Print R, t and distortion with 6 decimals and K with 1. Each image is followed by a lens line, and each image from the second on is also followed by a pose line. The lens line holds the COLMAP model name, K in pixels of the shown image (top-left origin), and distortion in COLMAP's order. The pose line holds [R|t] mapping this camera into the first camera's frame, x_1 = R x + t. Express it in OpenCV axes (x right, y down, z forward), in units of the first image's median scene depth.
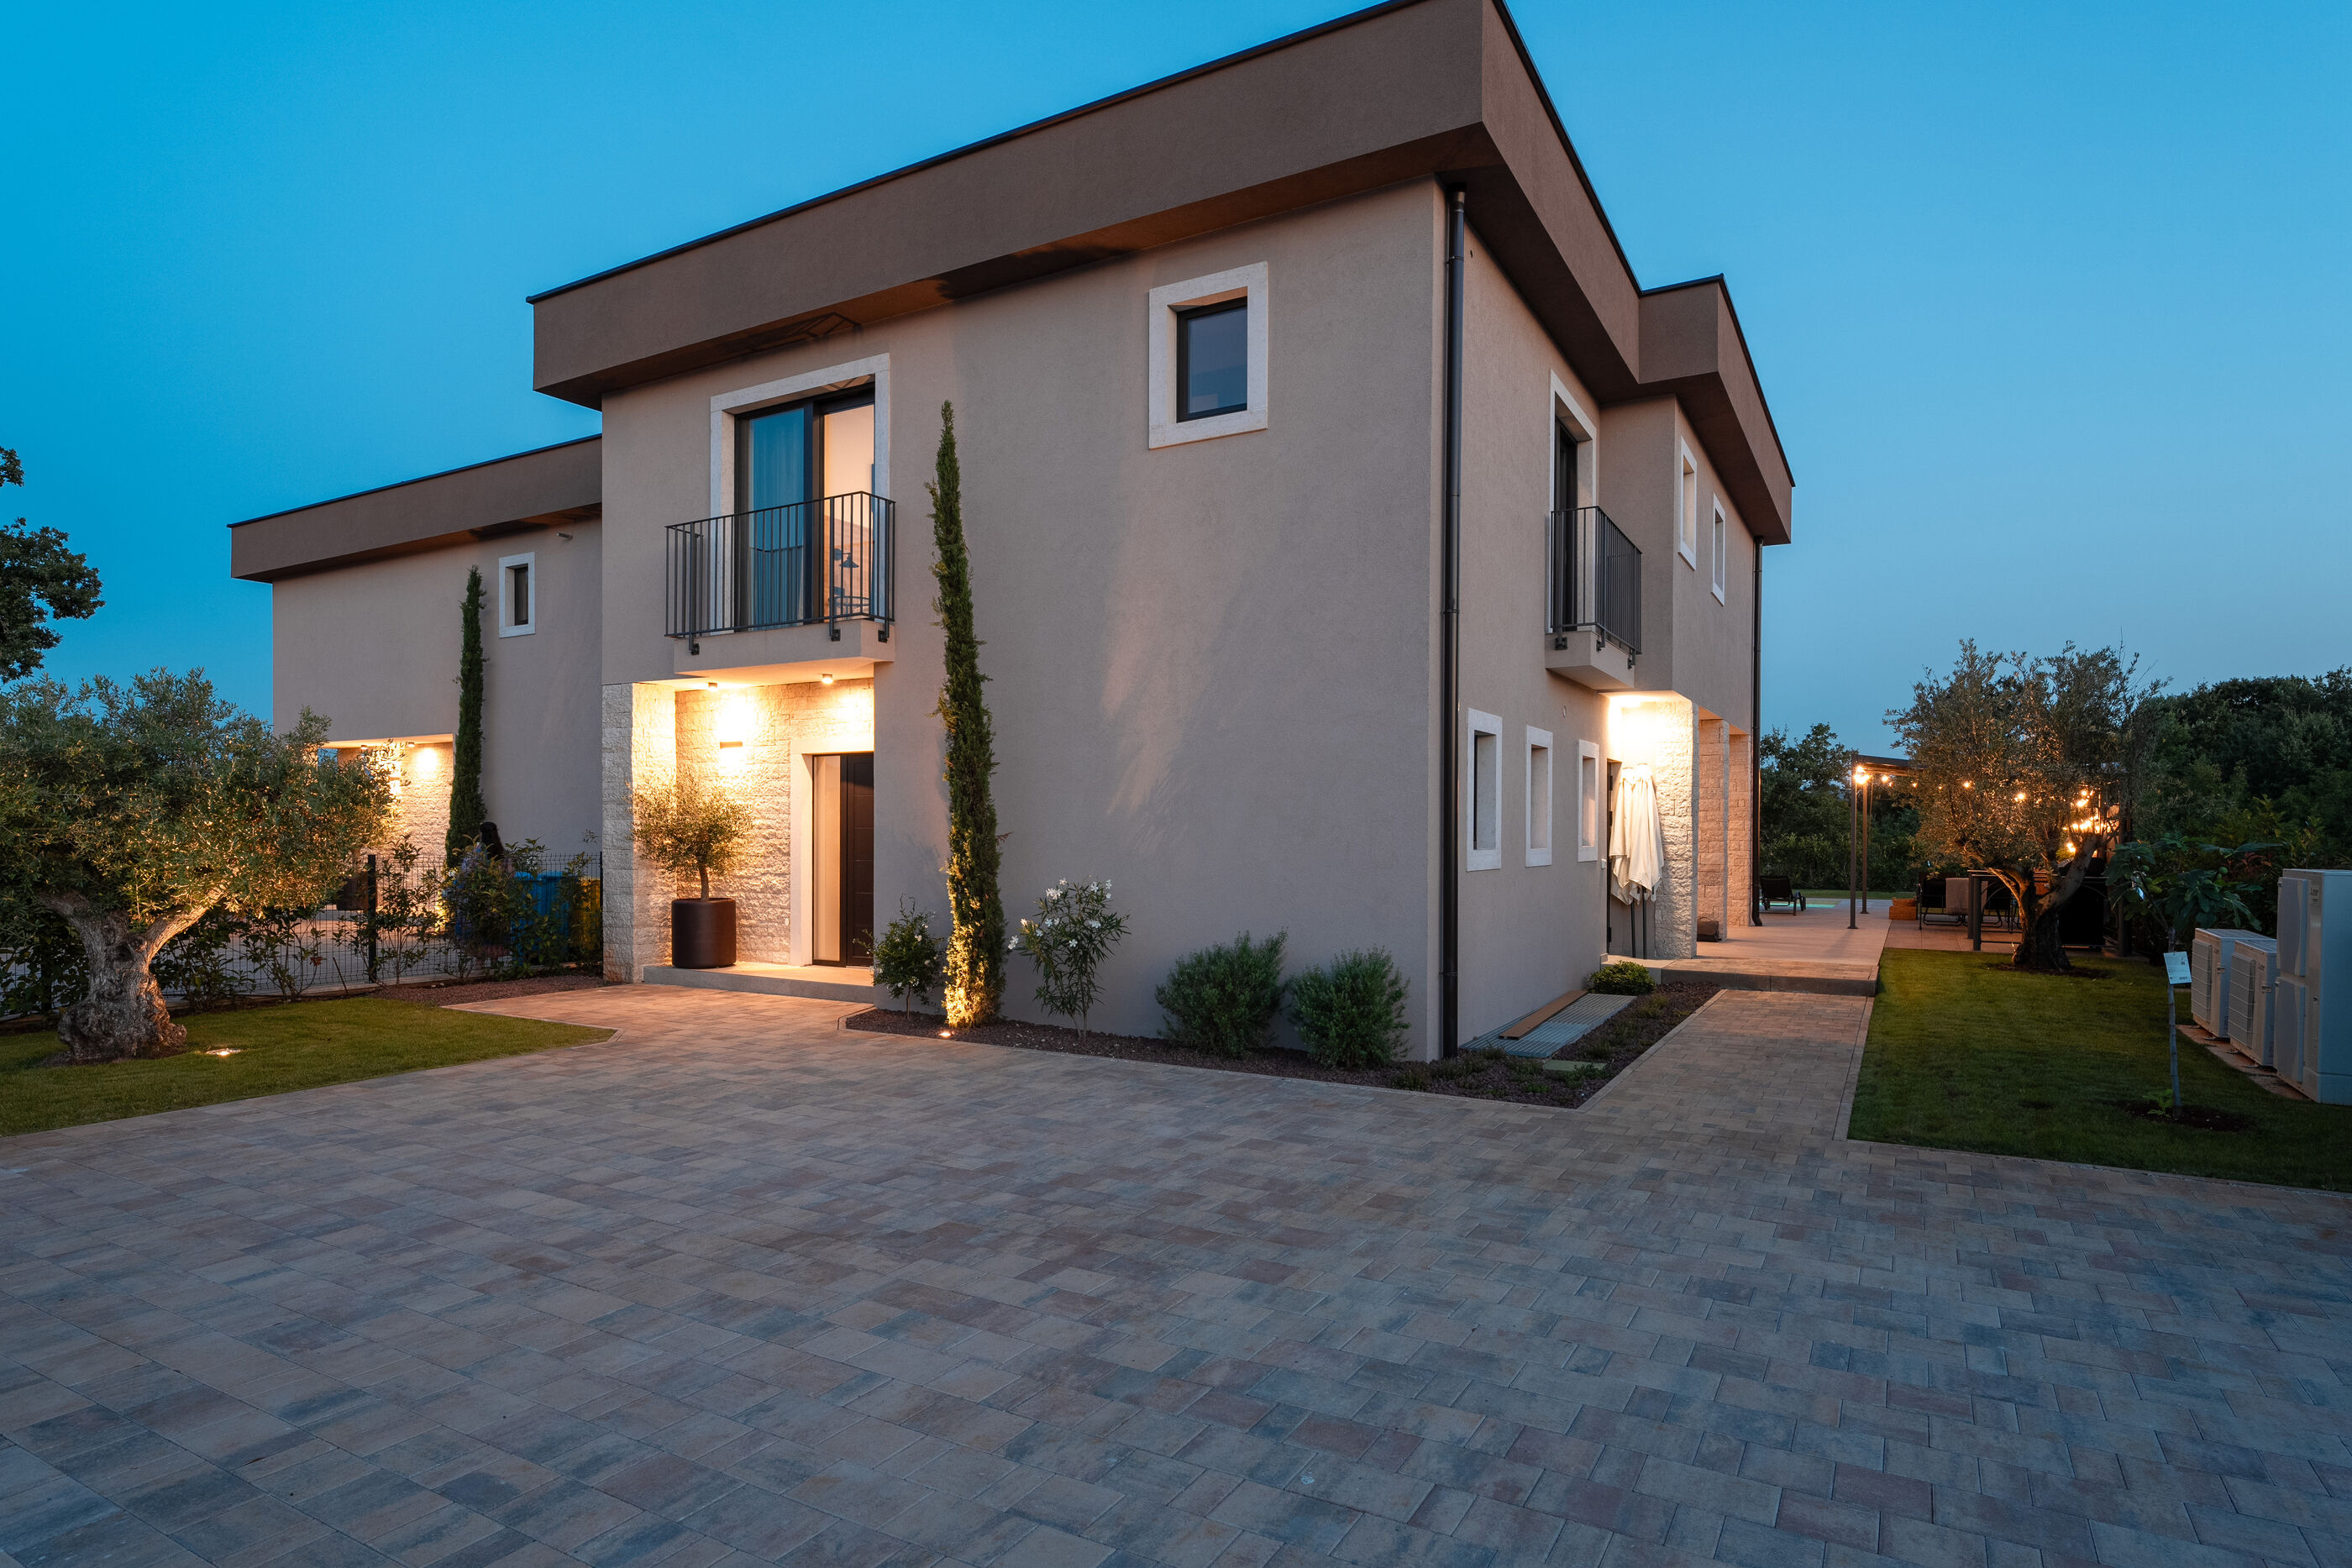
lens RADIAL K [[1253.5, 0, 1181.6], [0, 1253.5, 851.7], [0, 0, 1]] dist [-0.004662, -0.001135]
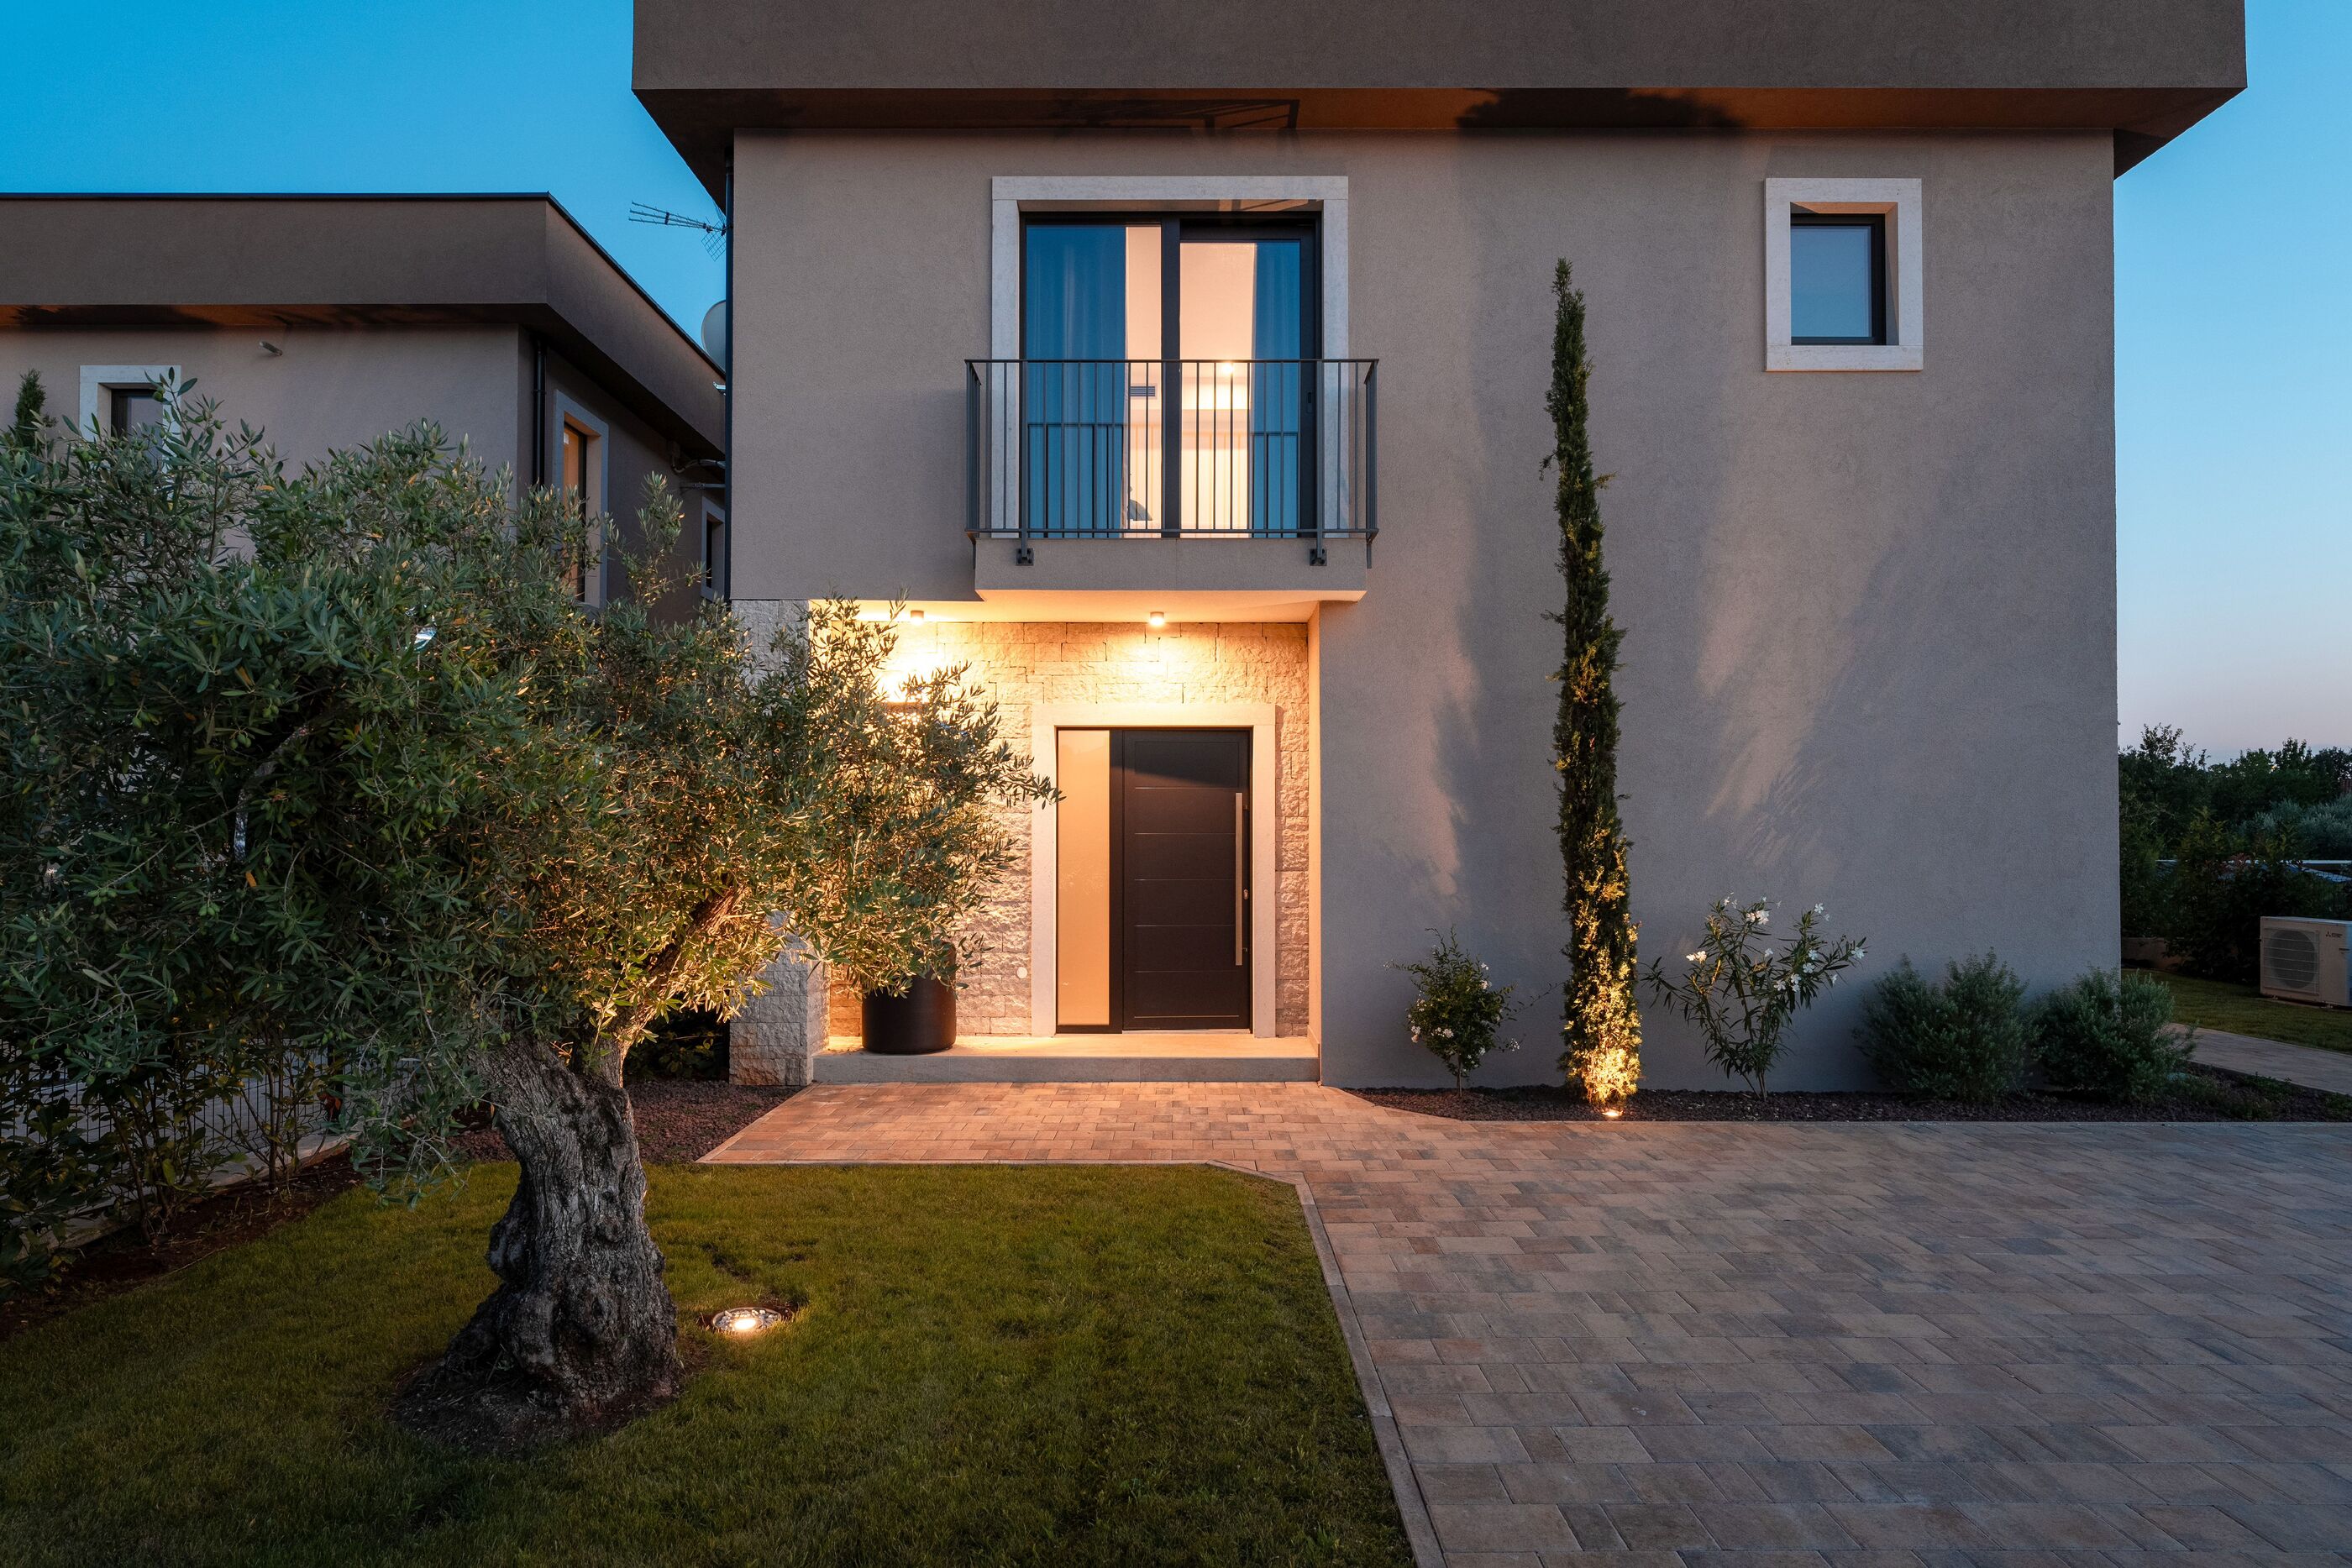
lens RADIAL K [[1321.5, 0, 1173.4], [0, 1321.5, 826.1], [0, 0, 1]] dist [-0.004872, 0.000351]
pose [[0.869709, -0.000014, 0.493564, -0.710717], [0.011296, 0.999739, -0.019875, -0.009436], [-0.493435, 0.022861, 0.869482, 0.402293]]
